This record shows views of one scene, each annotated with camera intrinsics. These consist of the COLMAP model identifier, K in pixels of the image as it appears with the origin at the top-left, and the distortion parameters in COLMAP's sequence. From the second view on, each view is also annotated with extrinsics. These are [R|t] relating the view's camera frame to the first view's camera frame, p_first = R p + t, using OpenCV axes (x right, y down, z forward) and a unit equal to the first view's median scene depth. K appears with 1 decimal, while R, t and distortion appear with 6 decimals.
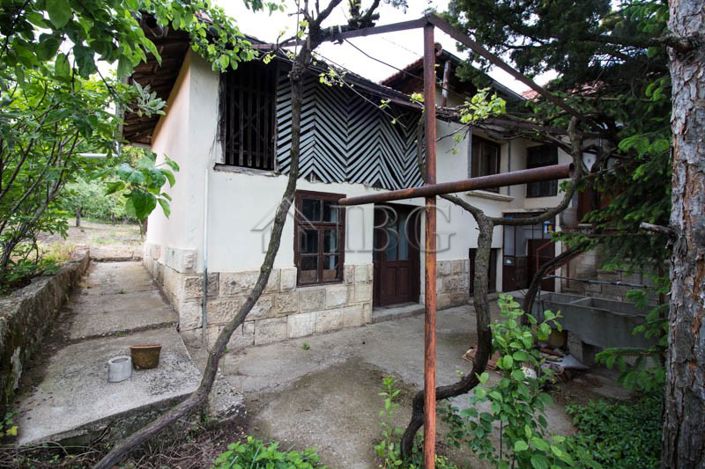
lens RADIAL K [[320.4, 0, 355.9], [0, 320.4, 234.7], [0, 0, 1]] dist [-0.016037, -0.006151]
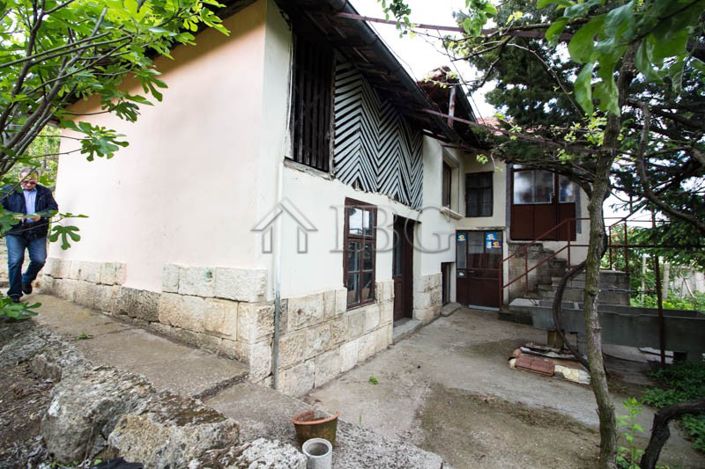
lens RADIAL K [[320.4, 0, 352.6], [0, 320.4, 235.1], [0, 0, 1]] dist [-0.016037, -0.006151]
pose [[0.930701, 0.018889, 0.365294, -0.494913], [-0.002958, 0.999022, -0.044121, -0.000357], [-0.365770, 0.039983, 0.929846, 0.197218]]
